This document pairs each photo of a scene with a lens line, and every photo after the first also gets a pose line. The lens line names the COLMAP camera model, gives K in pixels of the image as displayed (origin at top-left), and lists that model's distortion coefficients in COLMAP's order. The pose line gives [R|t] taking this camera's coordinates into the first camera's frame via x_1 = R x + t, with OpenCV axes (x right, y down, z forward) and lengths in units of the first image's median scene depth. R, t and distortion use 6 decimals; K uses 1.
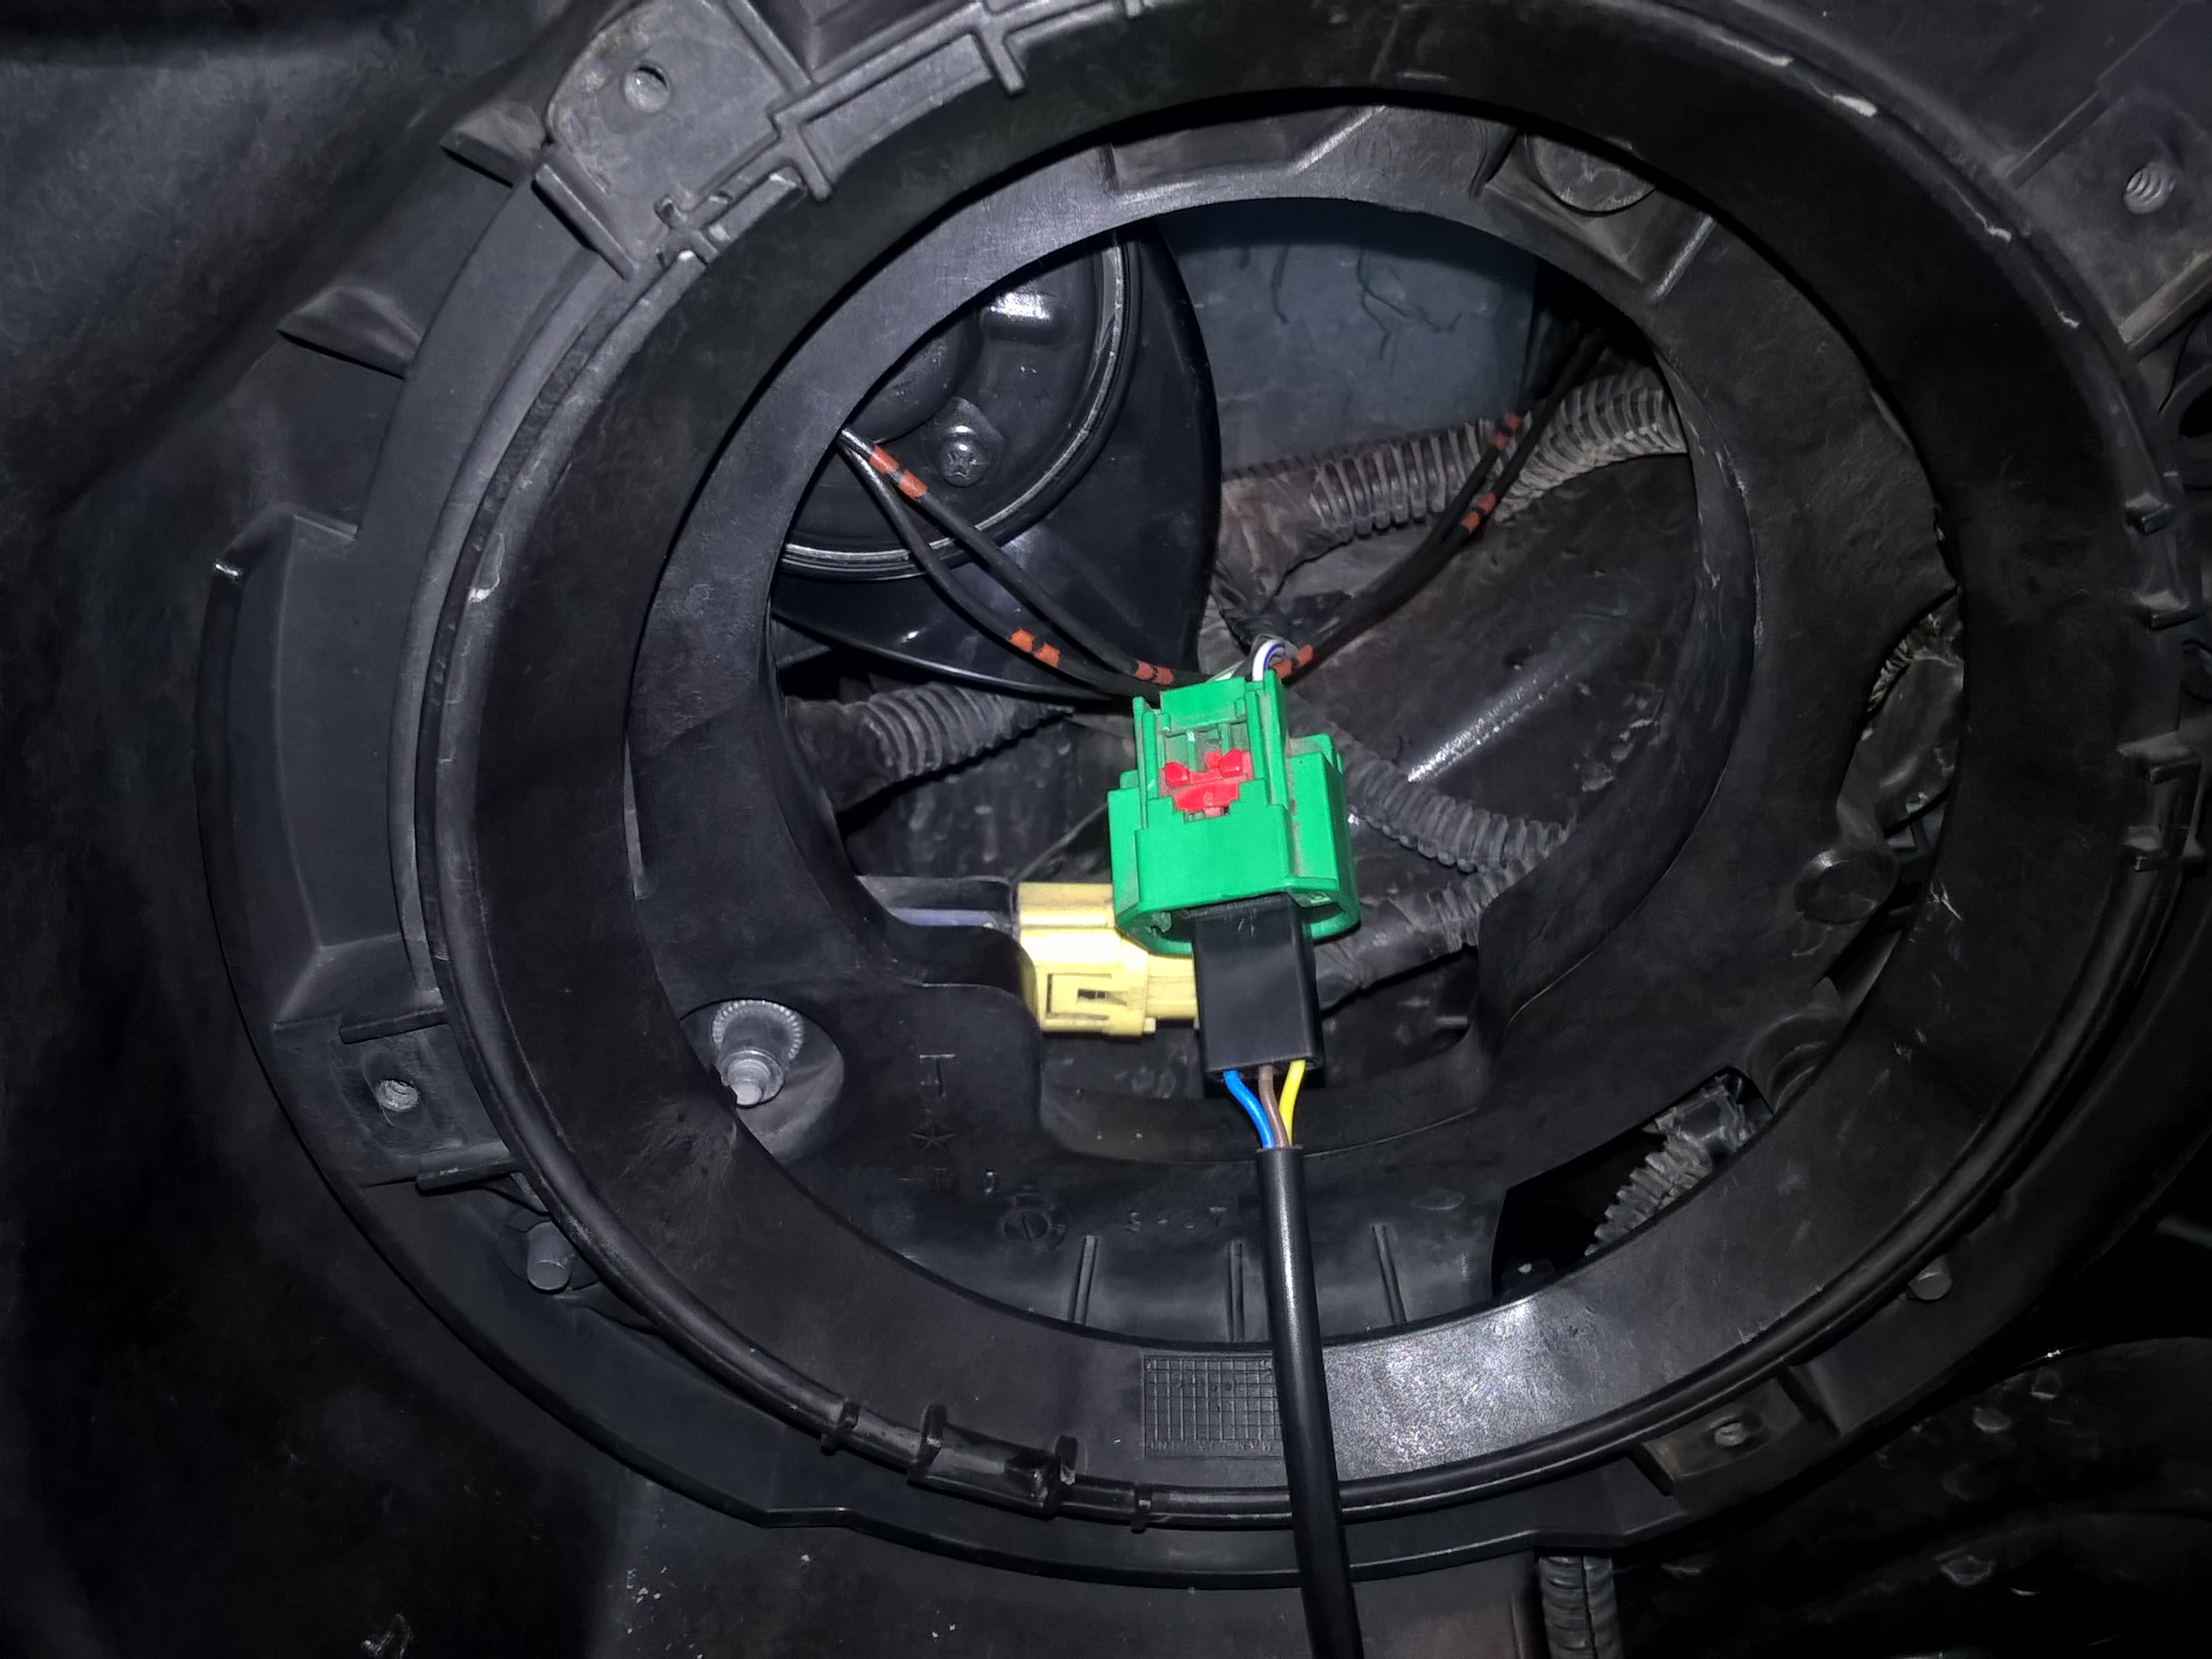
lens RADIAL K [[1846.0, 0, 1101.5], [0, 1846.0, 831.4], [0, 0, 1]] dist [0.075069, -0.133604]
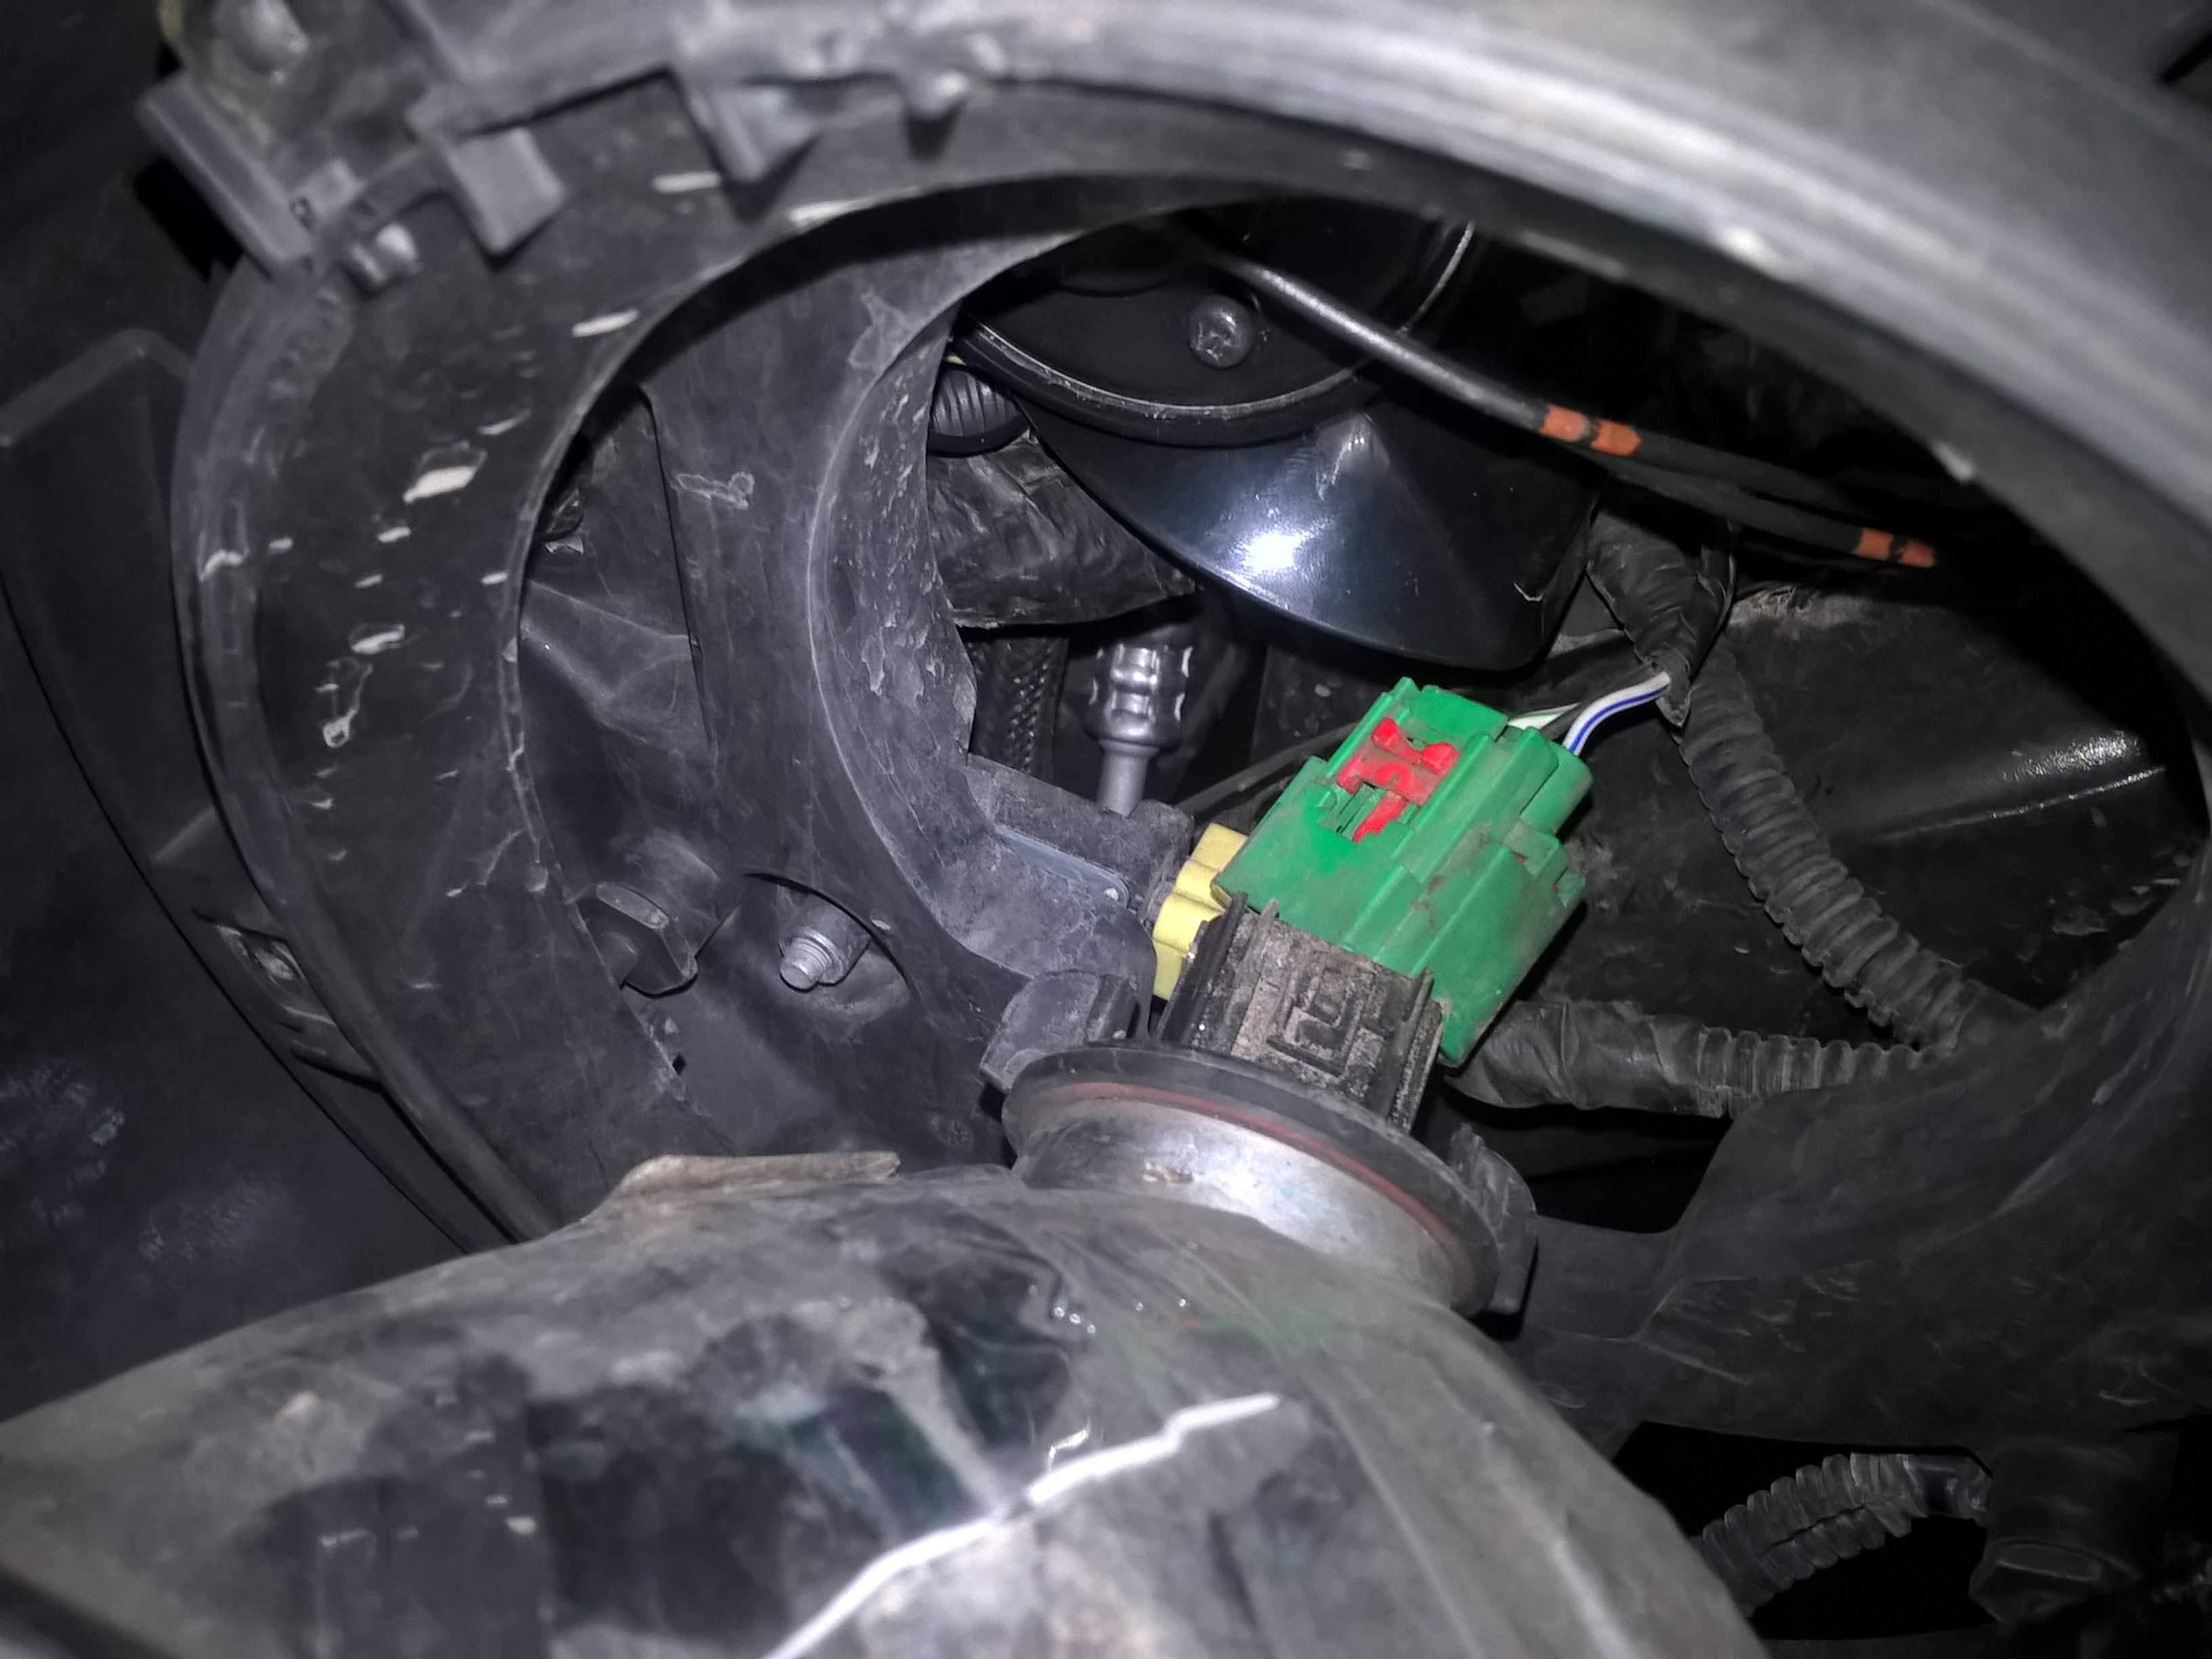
lens RADIAL K [[1846.0, 0, 1112.9], [0, 1846.0, 827.8], [0, 0, 1]] dist [0.075069, -0.133604]
pose [[0.878878, 0.367549, -0.304106, 0.177404], [-0.262042, 0.904650, 0.336068, -0.249548], [0.398631, -0.215674, 0.891391, 0.273253]]
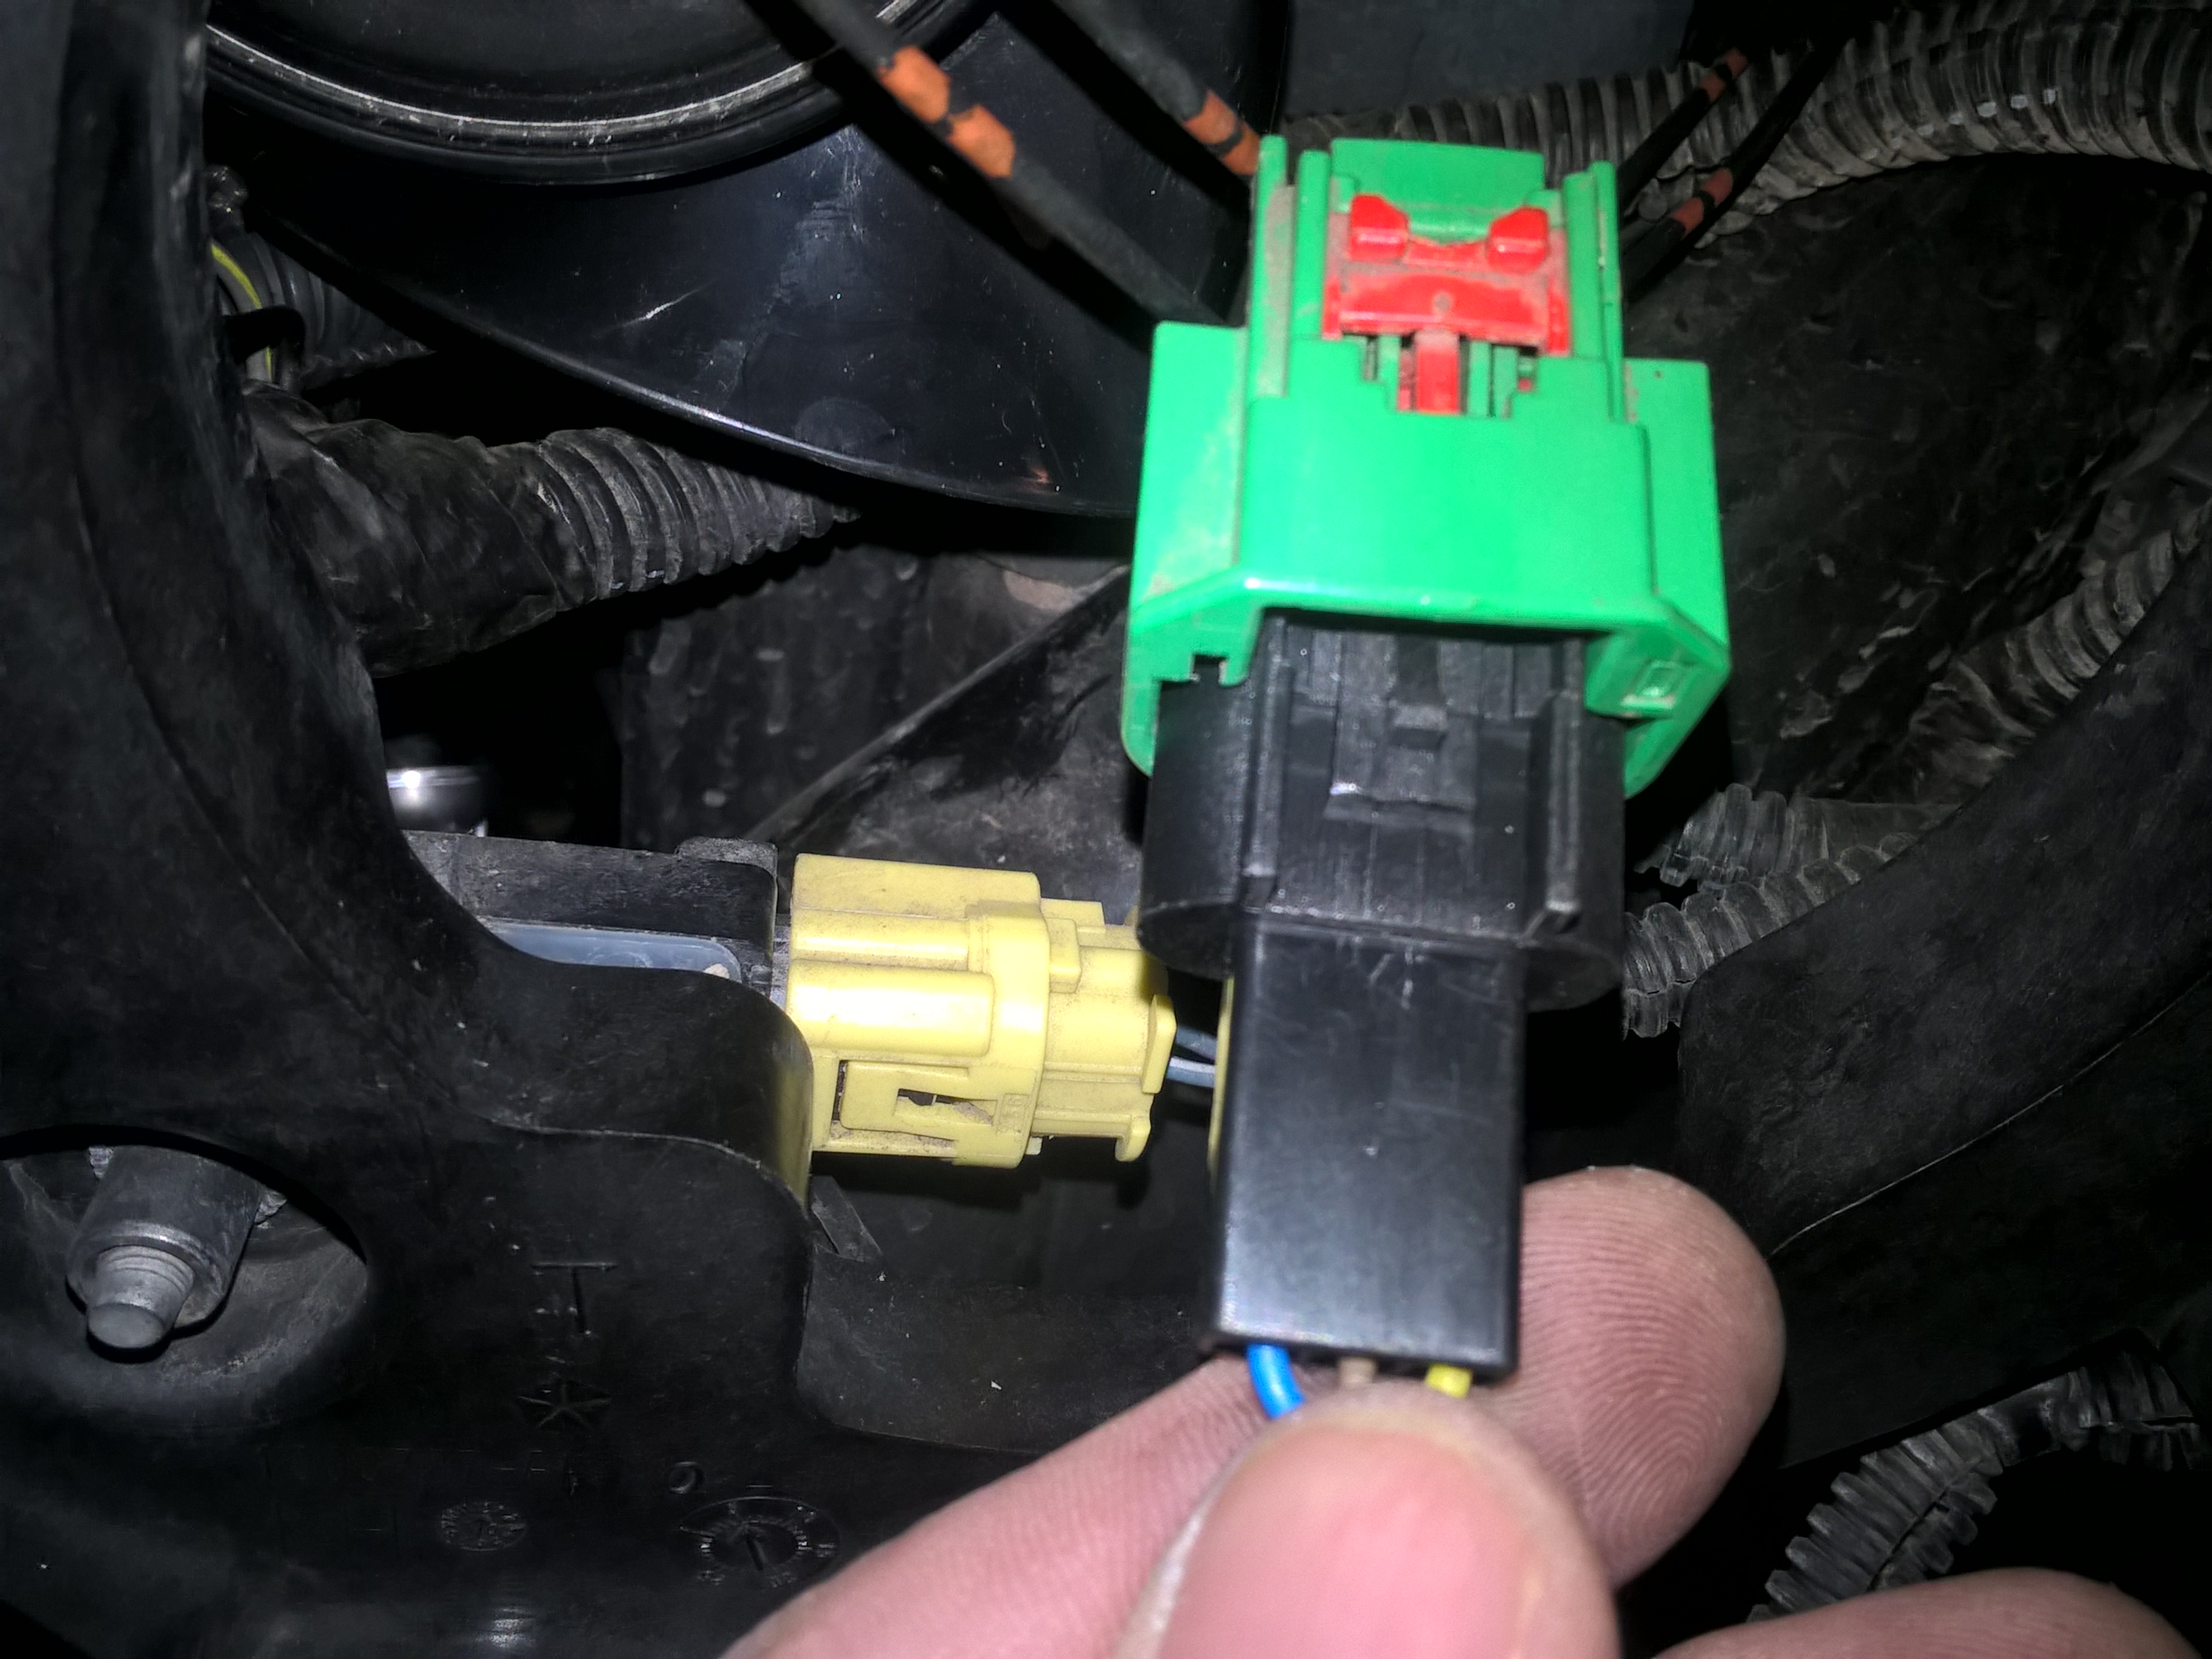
lens RADIAL K [[1846.0, 0, 1117.7], [0, 1846.0, 838.4], [0, 0, 1]] dist [0.075069, -0.133604]
pose [[0.991091, 0.079445, 0.106898, -0.013085], [-0.090904, 0.990098, 0.106971, -0.041550], [-0.097341, -0.115735, 0.988499, 0.524826]]
